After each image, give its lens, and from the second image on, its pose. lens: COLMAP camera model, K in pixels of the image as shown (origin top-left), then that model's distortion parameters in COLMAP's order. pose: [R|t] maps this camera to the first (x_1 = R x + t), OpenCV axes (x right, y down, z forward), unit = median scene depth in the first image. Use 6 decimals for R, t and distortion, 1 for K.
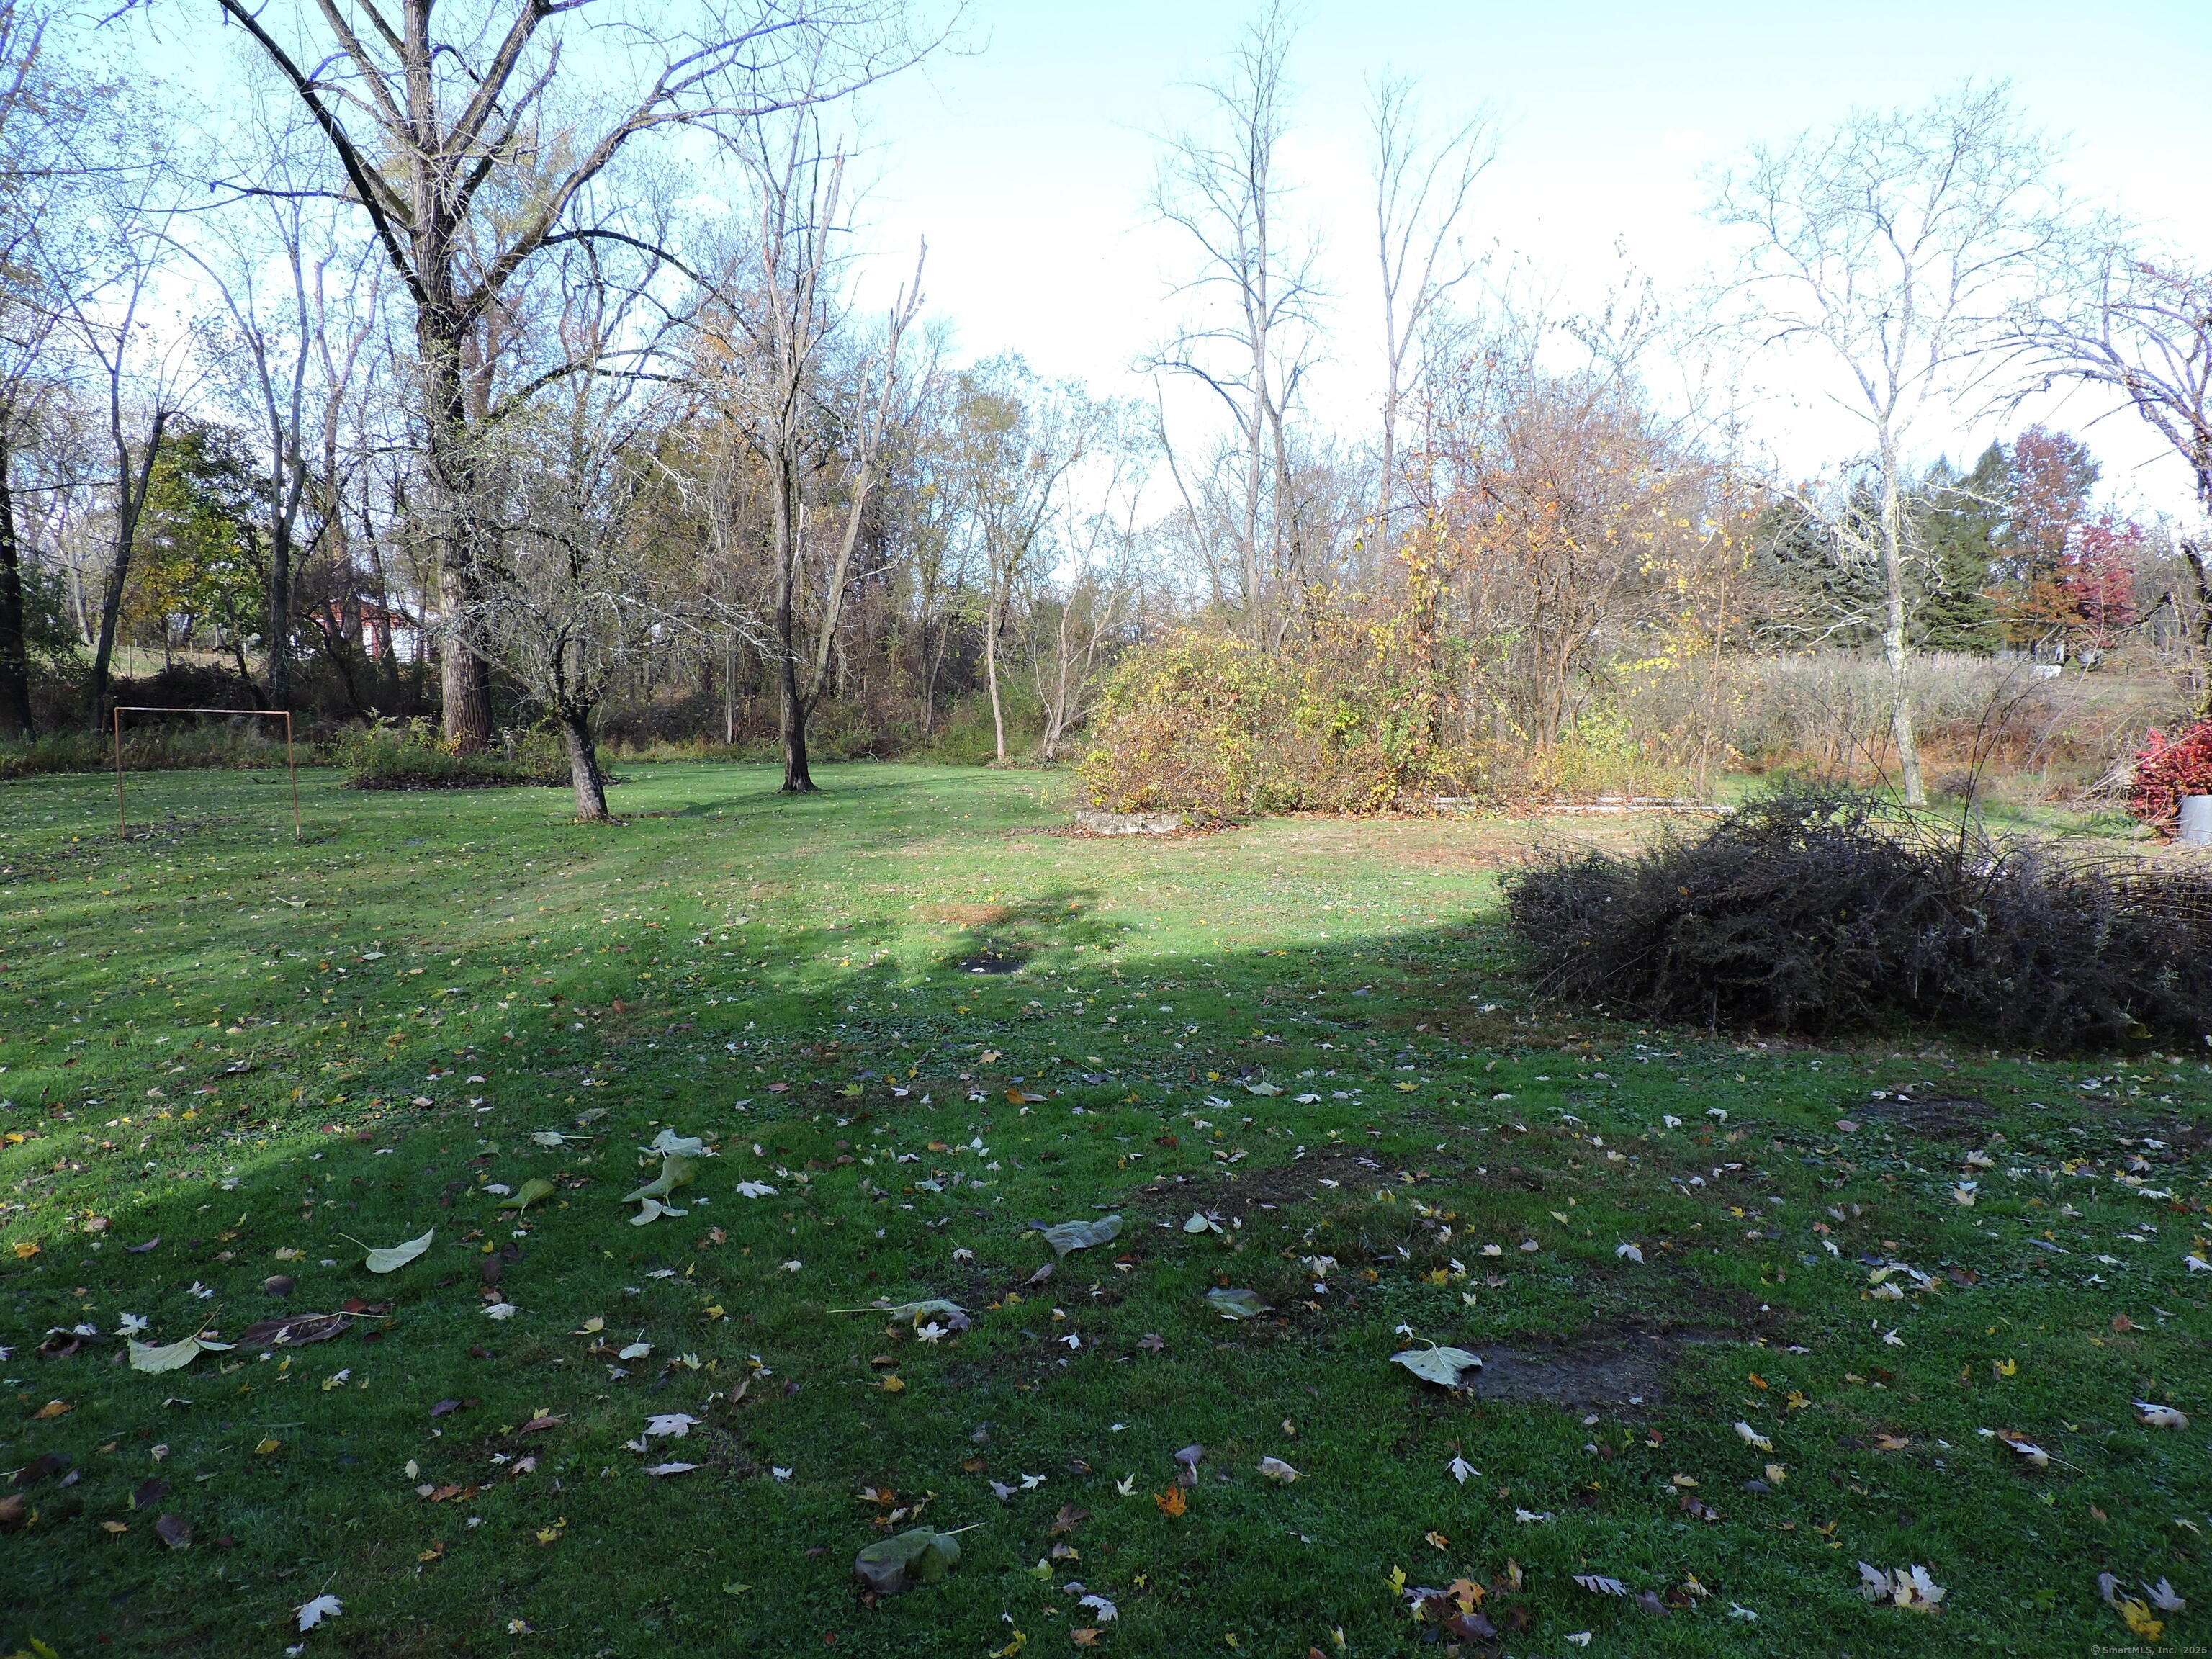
lens RADIAL K [[1584.4, 0, 1103.2], [0, 1584.4, 823.1], [0, 0, 1]] dist [-0.013087, 0.004745]
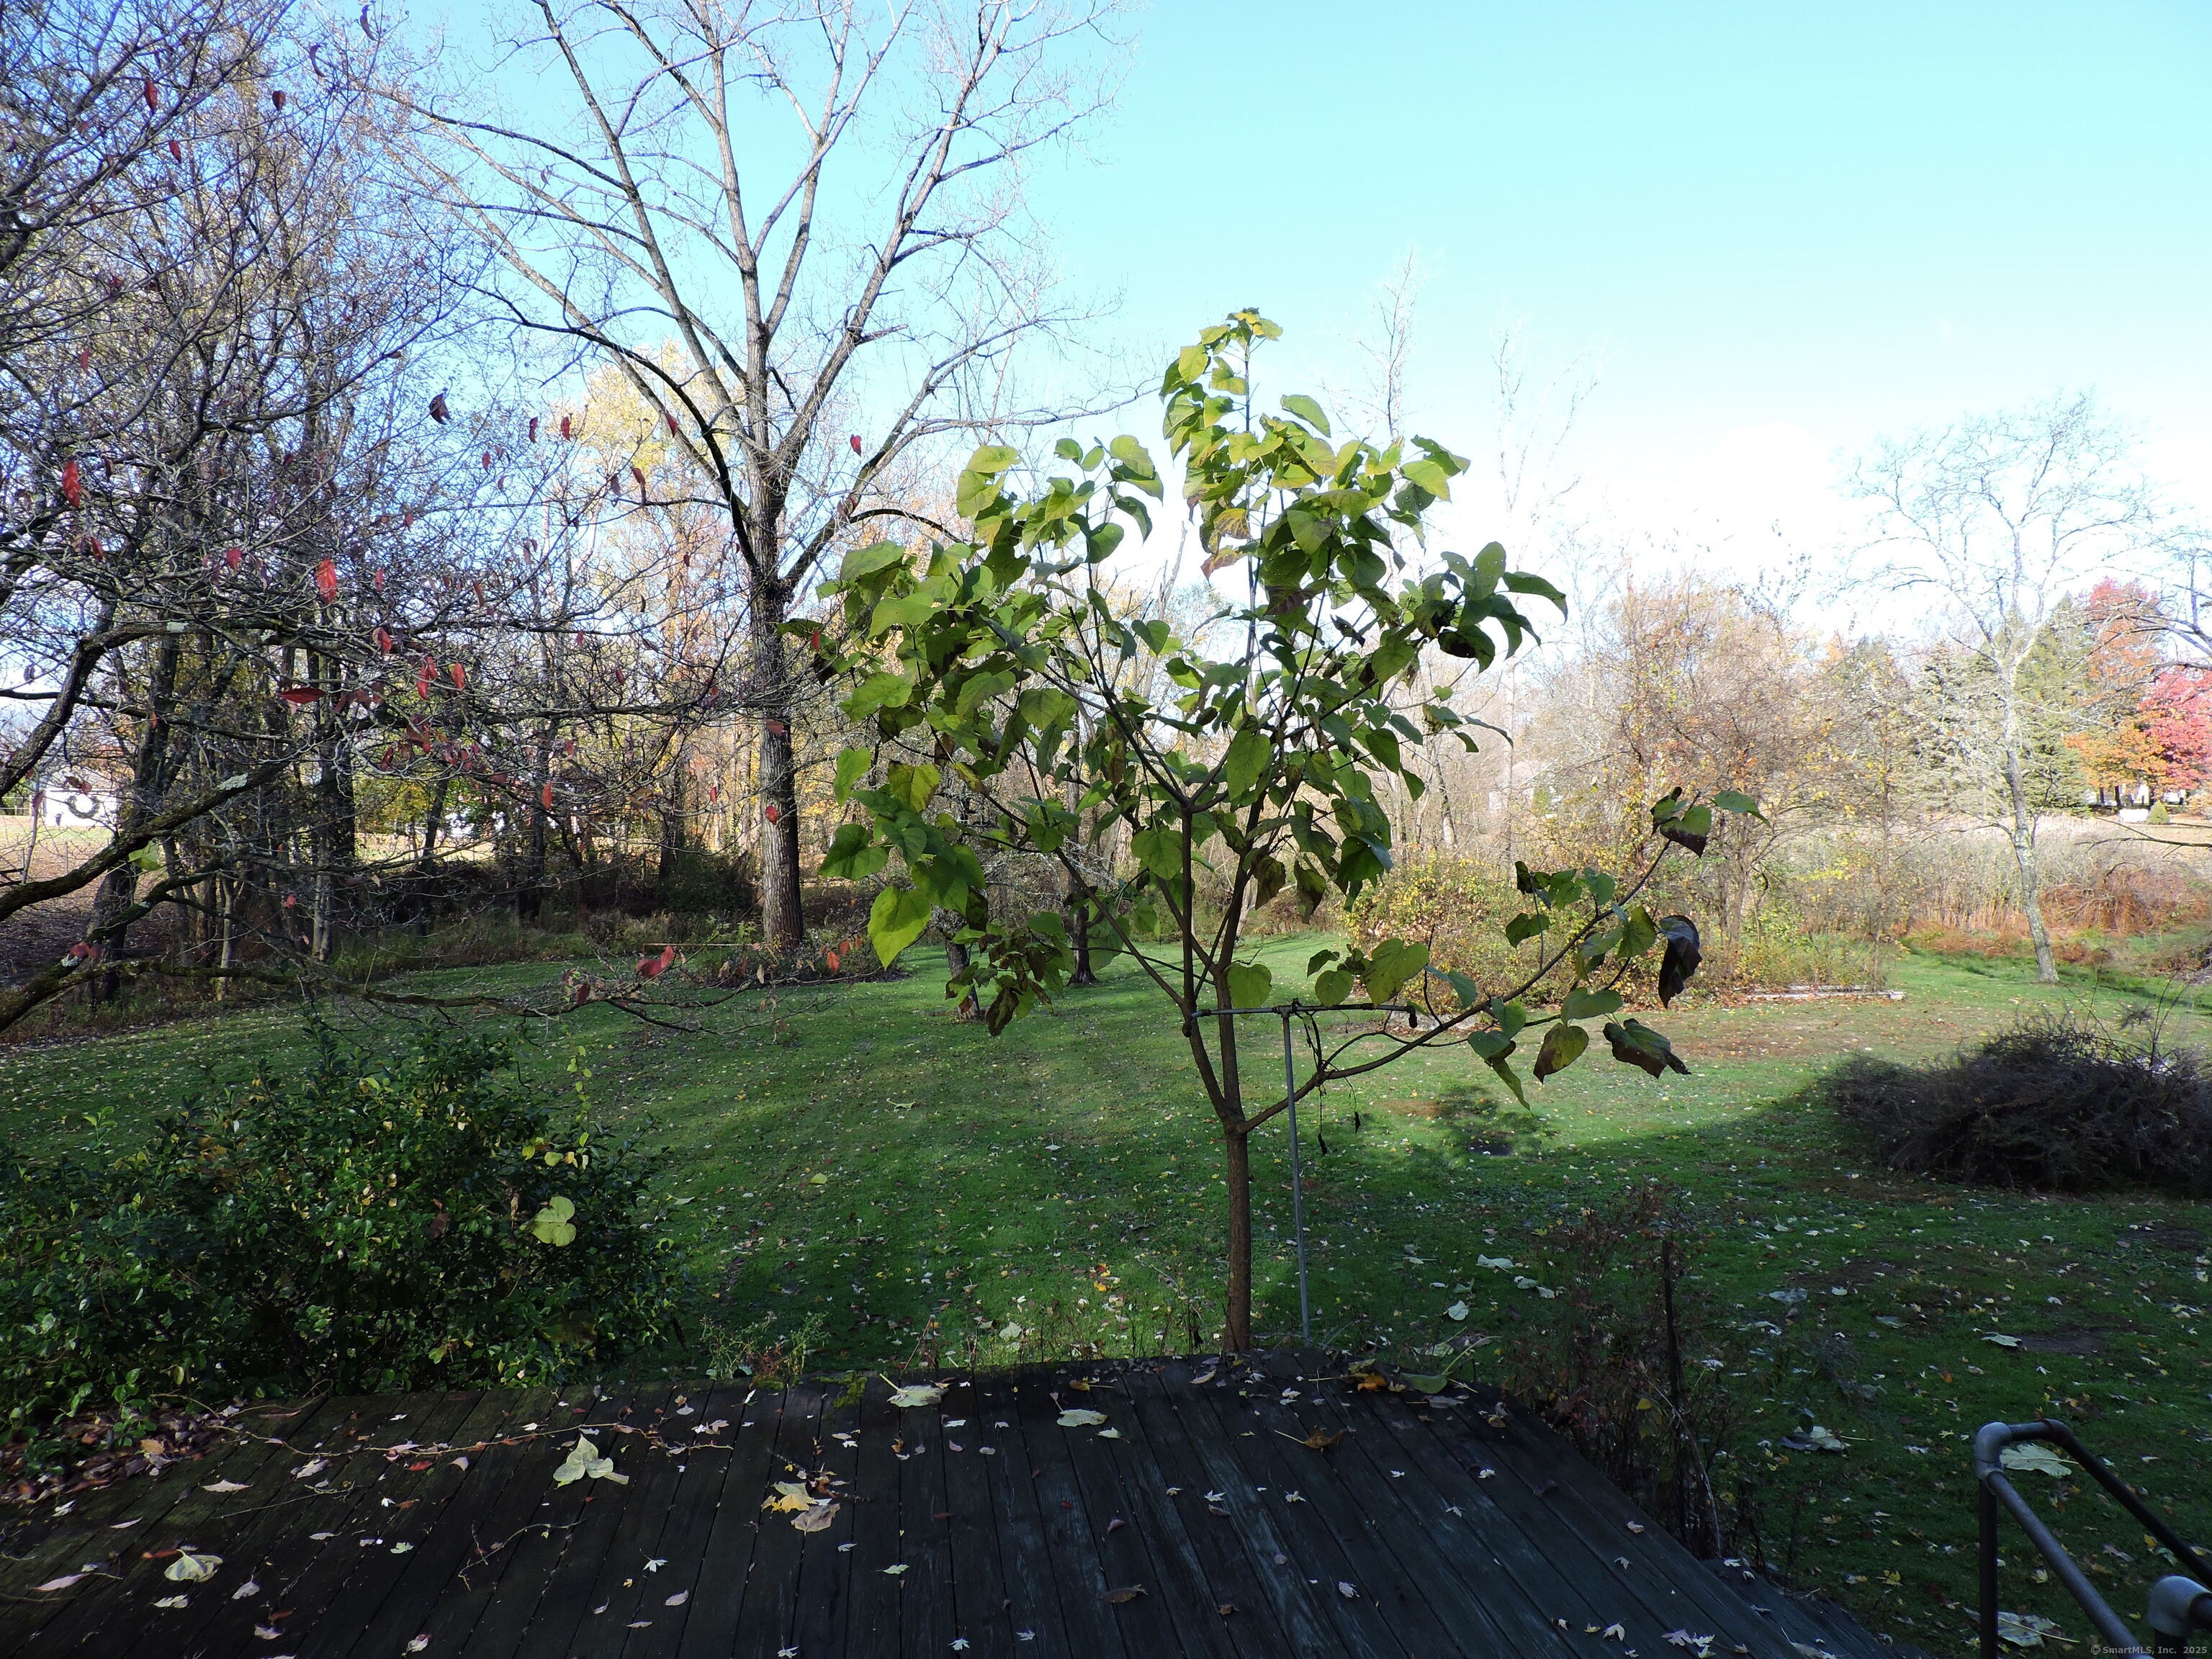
lens RADIAL K [[1584.4, 0, 1109.6], [0, 1584.4, 835.7], [0, 0, 1]] dist [-0.013087, 0.004745]
pose [[0.999196, -0.018814, -0.035404, -0.148081], [0.015746, 0.996254, -0.085030, -0.033608], [0.036871, 0.084404, 0.995749, -0.211875]]
